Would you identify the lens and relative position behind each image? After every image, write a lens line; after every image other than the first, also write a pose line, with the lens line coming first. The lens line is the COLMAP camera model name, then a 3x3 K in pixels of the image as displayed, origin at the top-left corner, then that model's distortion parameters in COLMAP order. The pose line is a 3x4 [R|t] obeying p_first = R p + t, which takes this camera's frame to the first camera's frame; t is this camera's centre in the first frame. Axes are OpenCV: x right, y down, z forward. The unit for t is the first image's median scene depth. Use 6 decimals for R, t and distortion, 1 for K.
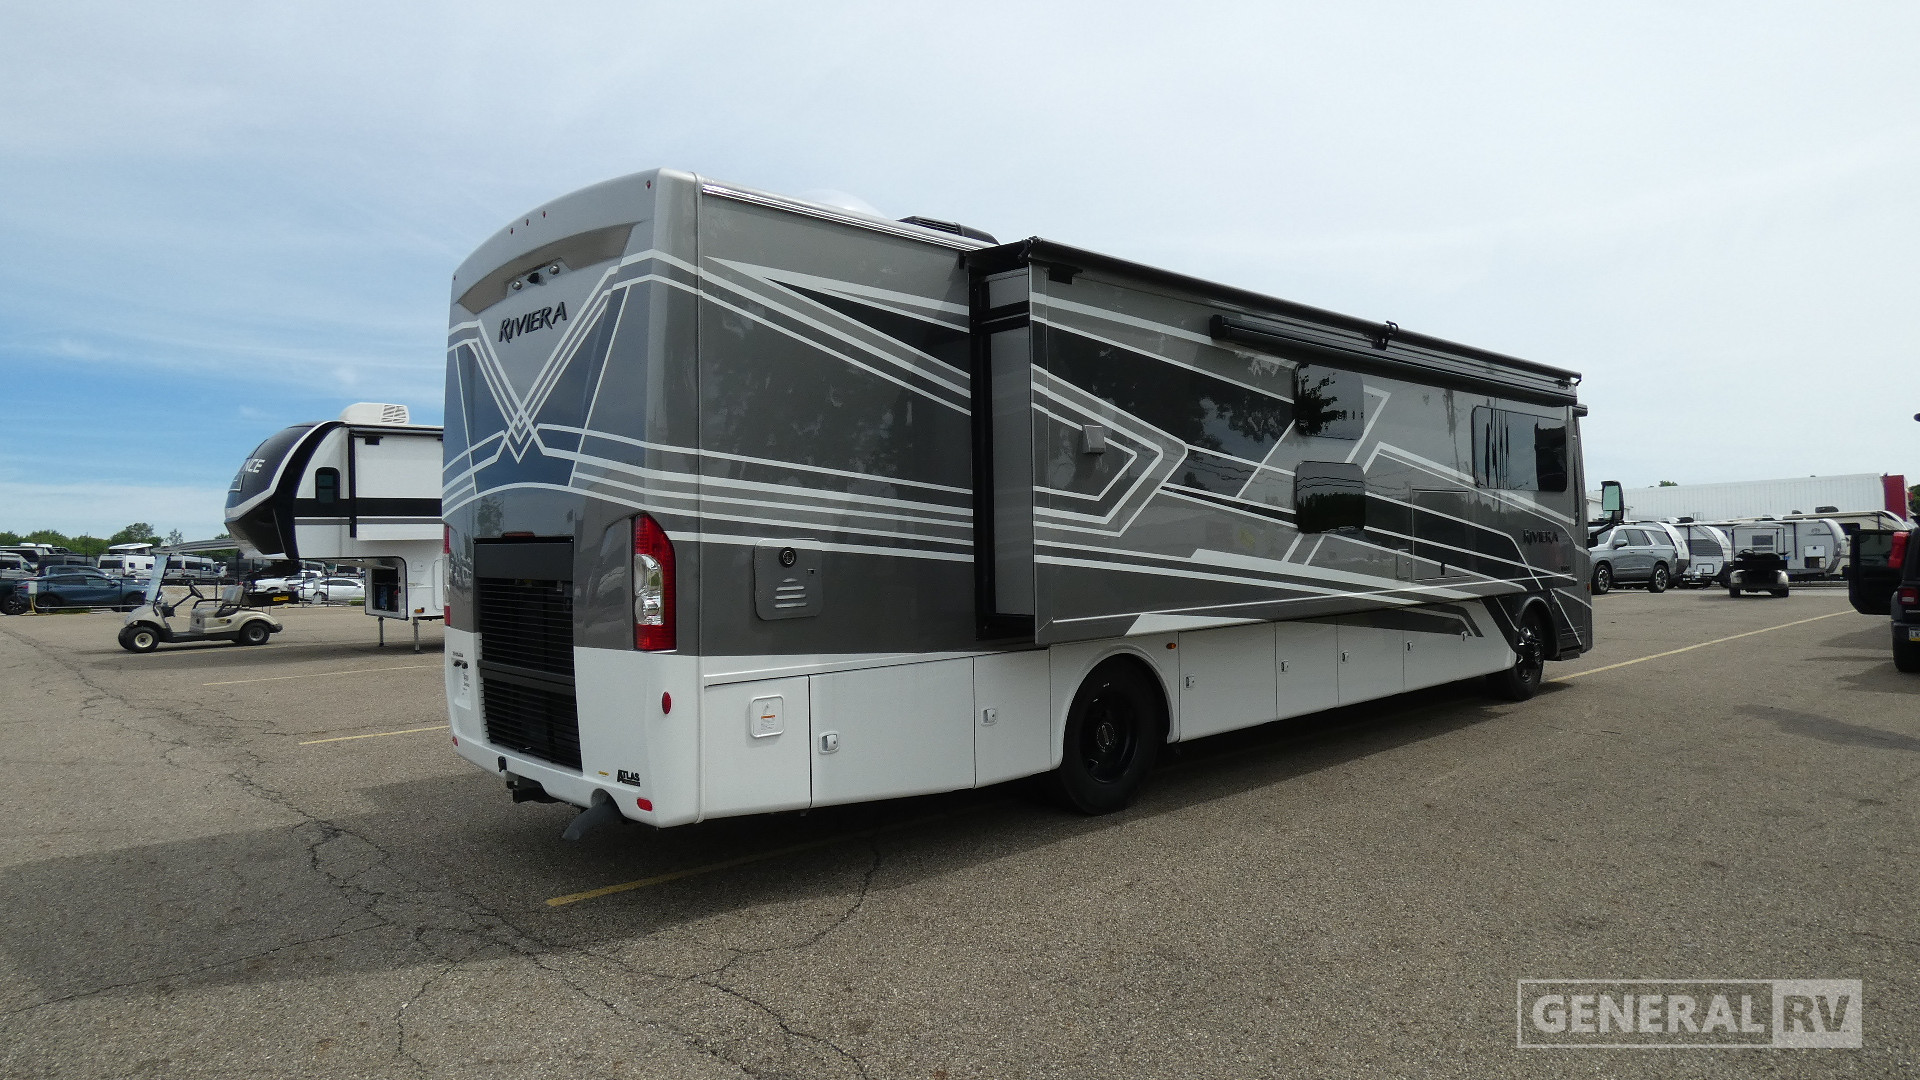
lens RADIAL K [[1147.9, 0, 965.8], [0, 1147.9, 535.5], [0, 0, 1]] dist [-0.002963, -0.003733]
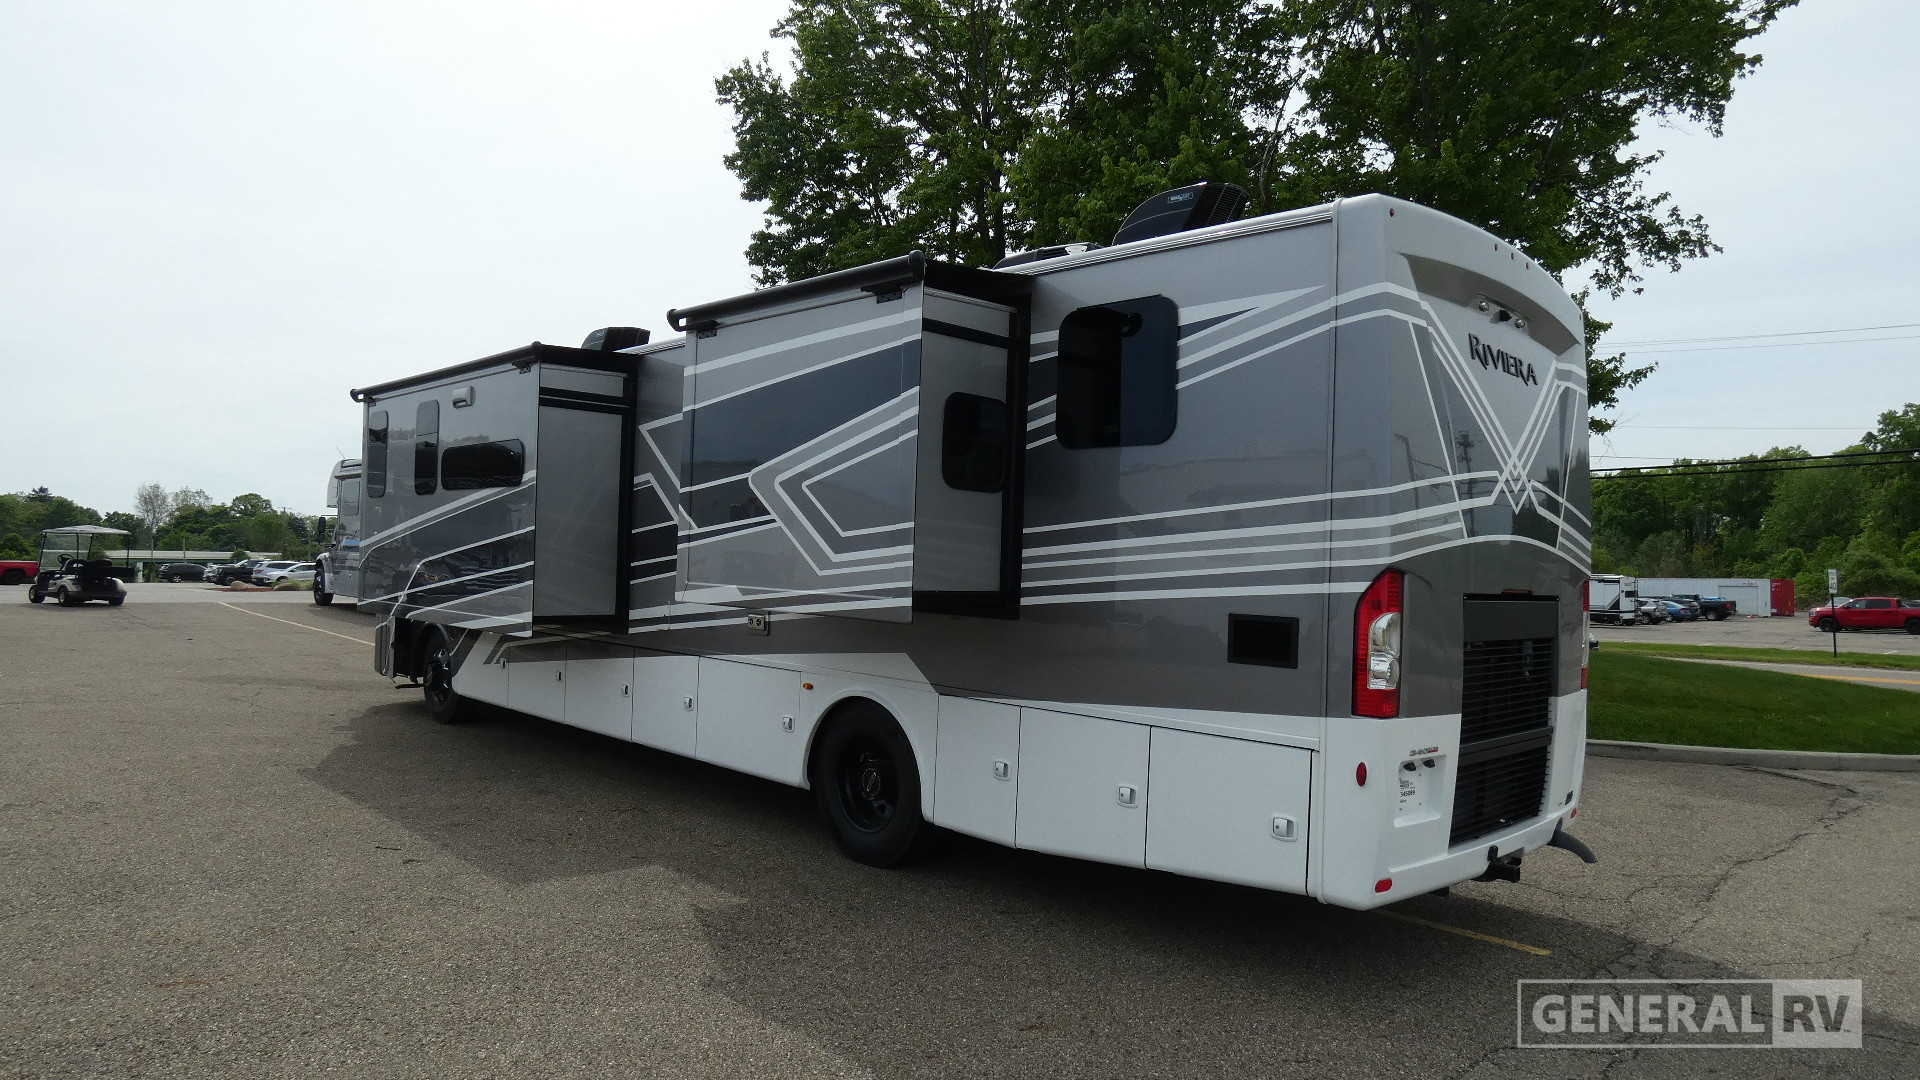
lens RADIAL K [[1147.9, 0, 966.9], [0, 1147.9, 545.4], [0, 0, 1]] dist [-0.002963, -0.003733]
pose [[-0.036144, 0.031107, 0.998862, -1.266630], [-0.034517, 0.998880, -0.032356, 0.007057], [-0.998750, -0.035647, -0.035030, 1.440857]]
